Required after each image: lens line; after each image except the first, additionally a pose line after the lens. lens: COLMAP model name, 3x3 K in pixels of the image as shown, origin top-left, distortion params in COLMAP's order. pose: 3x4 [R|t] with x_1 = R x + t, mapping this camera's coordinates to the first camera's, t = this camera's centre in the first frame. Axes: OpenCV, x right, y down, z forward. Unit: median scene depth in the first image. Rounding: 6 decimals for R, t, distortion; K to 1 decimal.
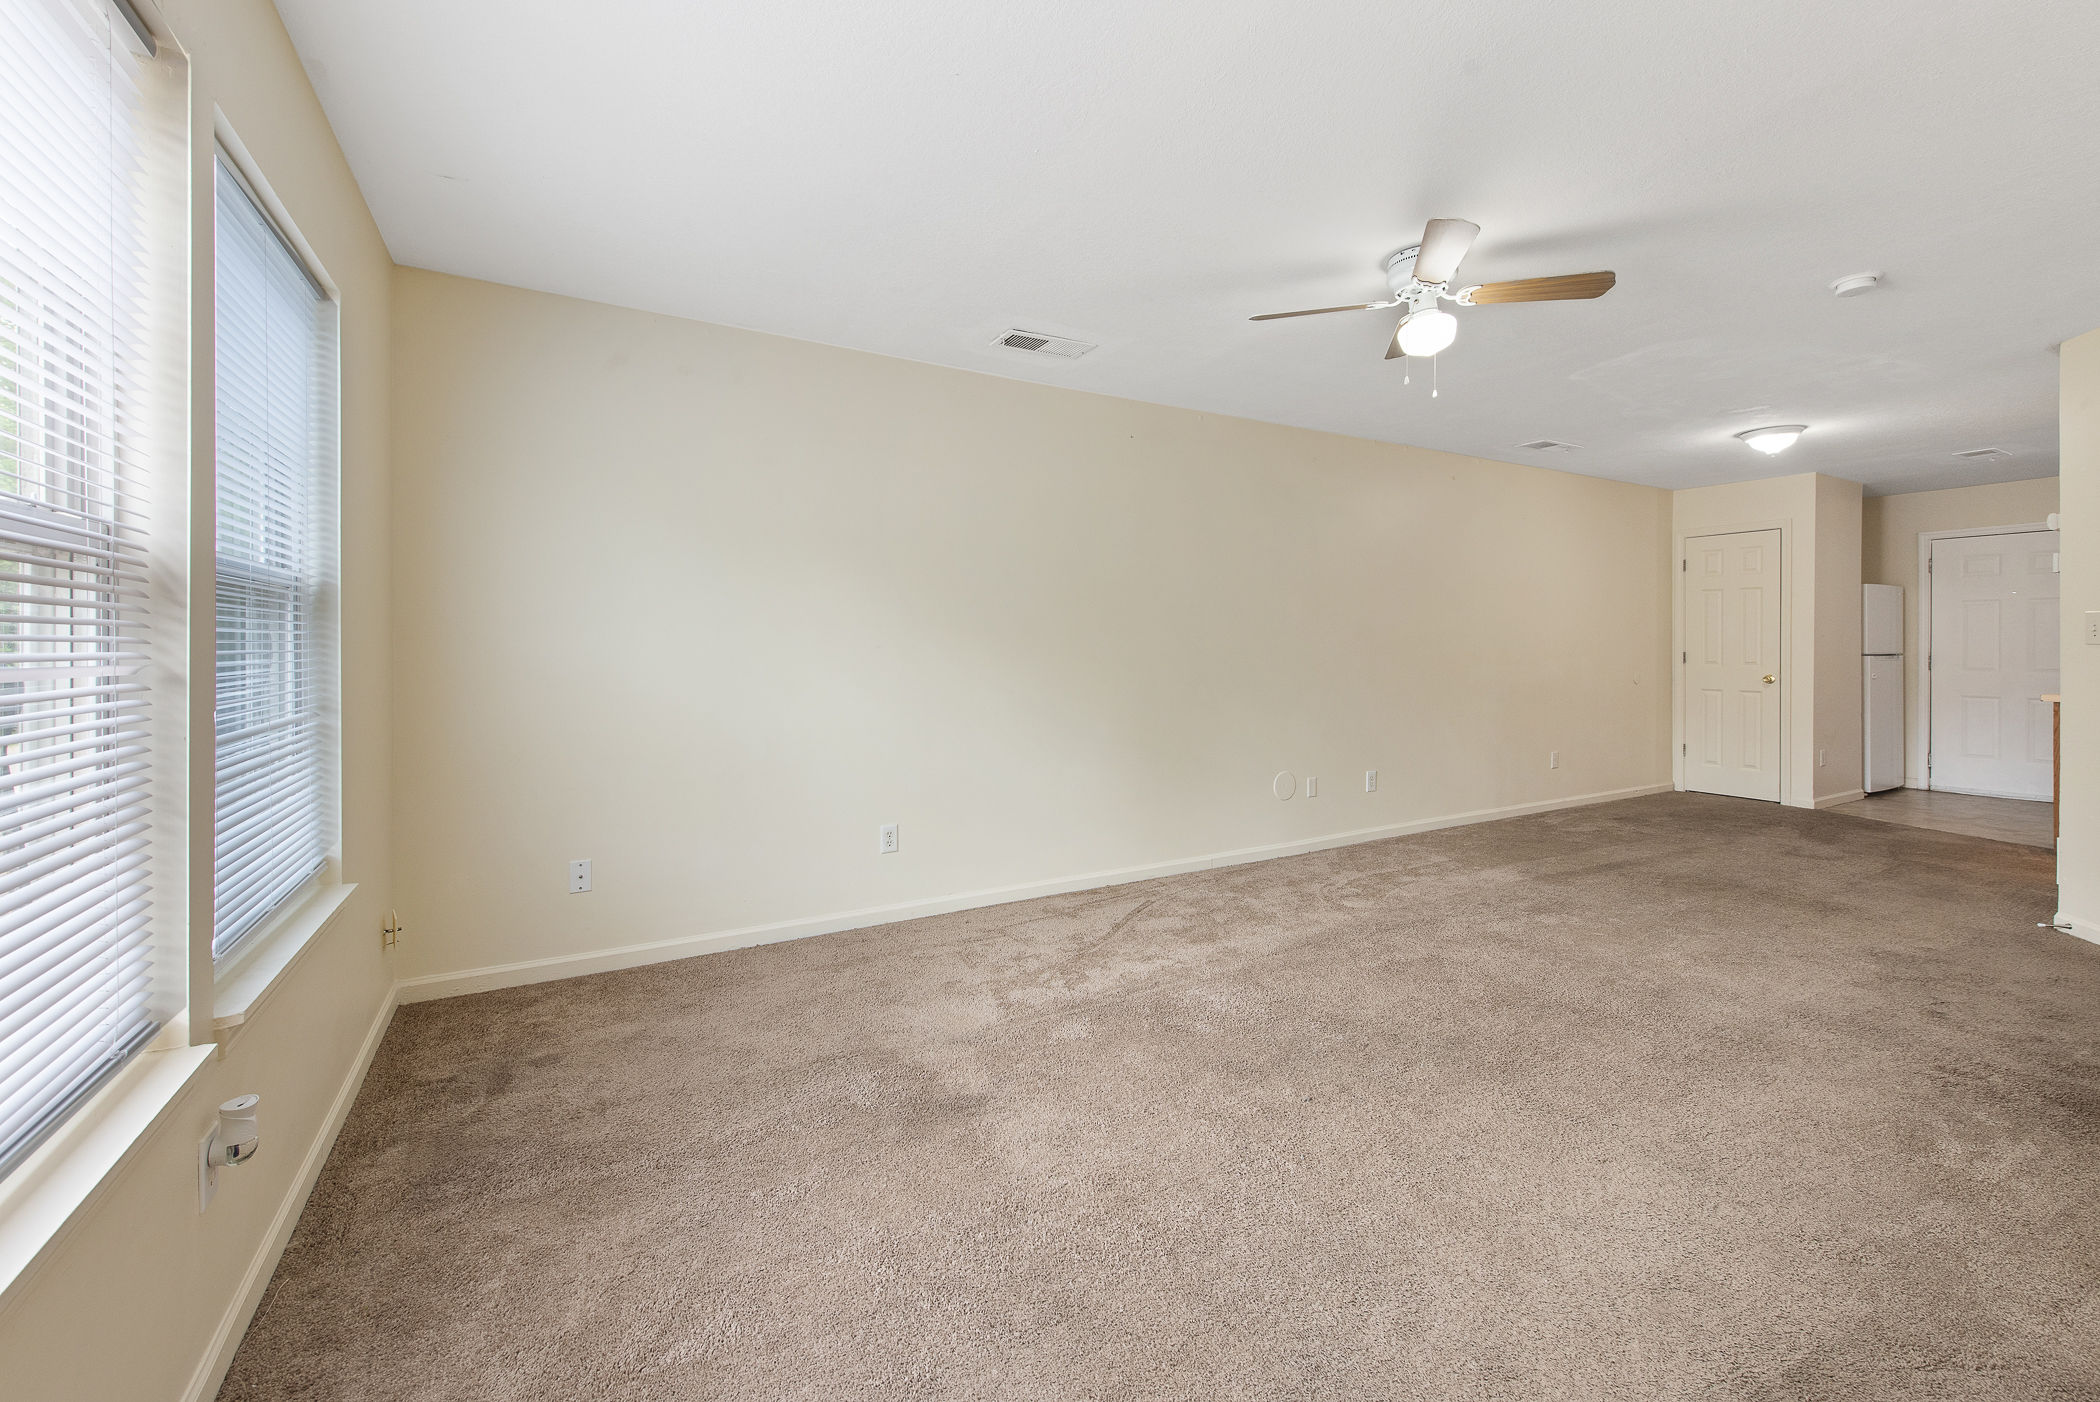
lens RADIAL K [[835.6, 0, 1063.8], [0, 835.6, 646.3], [0, 0, 1]] dist [0.007498, -0.003491]
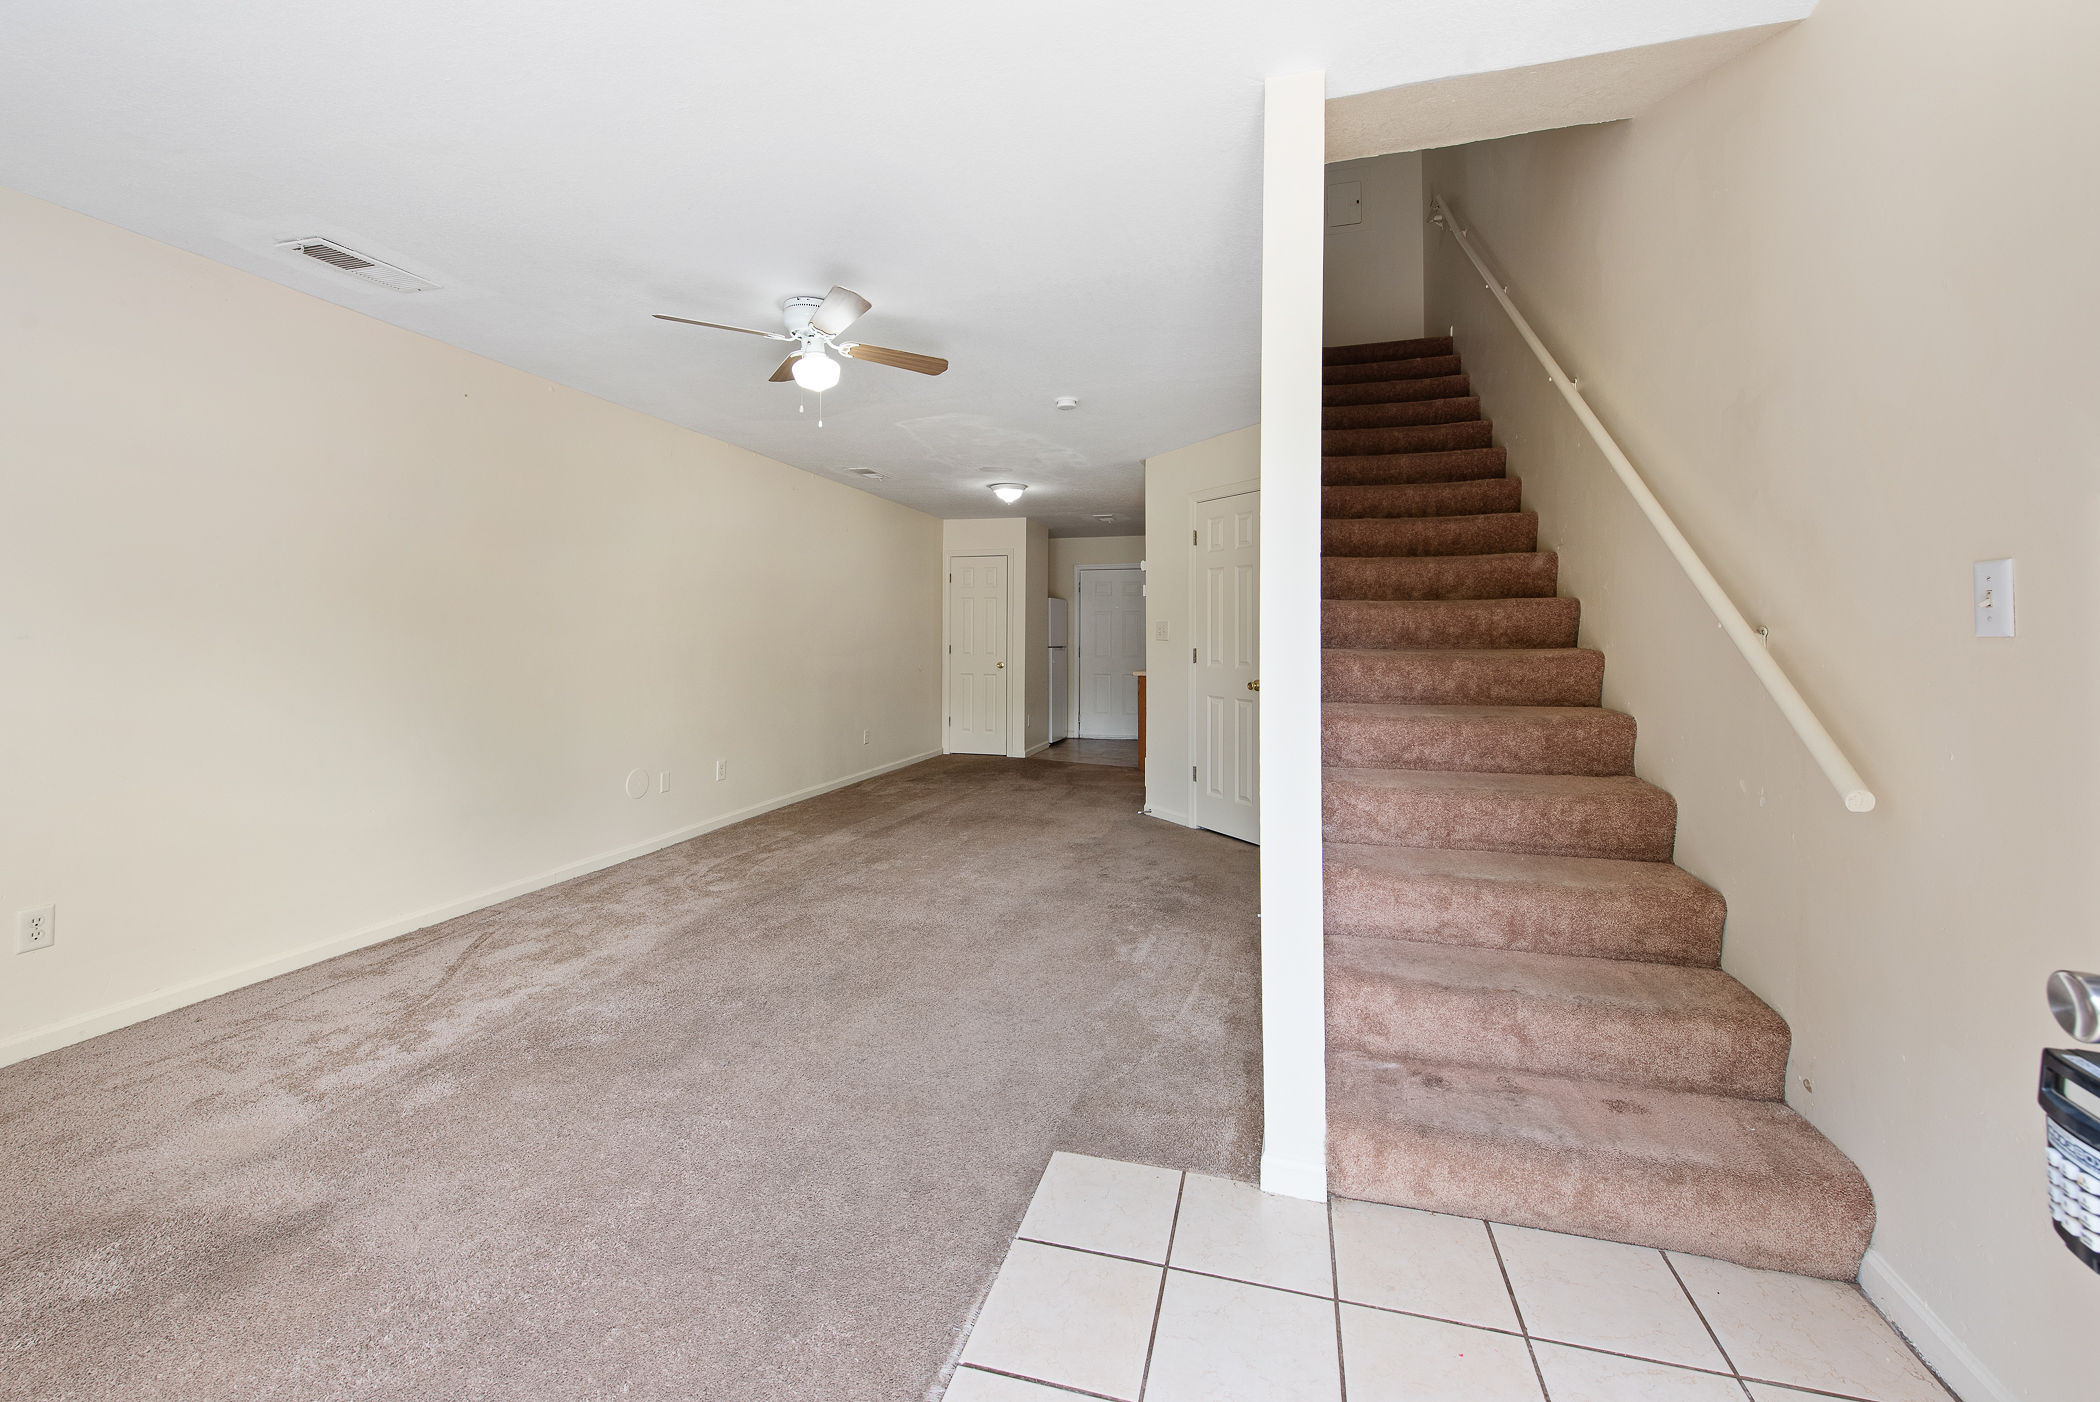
lens RADIAL K [[835.6, 0, 1045.7], [0, 835.6, 614.8], [0, 0, 1]] dist [0.007498, -0.003491]
pose [[0.713132, 0.024634, 0.700597, -0.131221], [-0.003142, 0.999485, -0.031945, 0.000824], [-0.701023, 0.020580, 0.712842, -0.043364]]
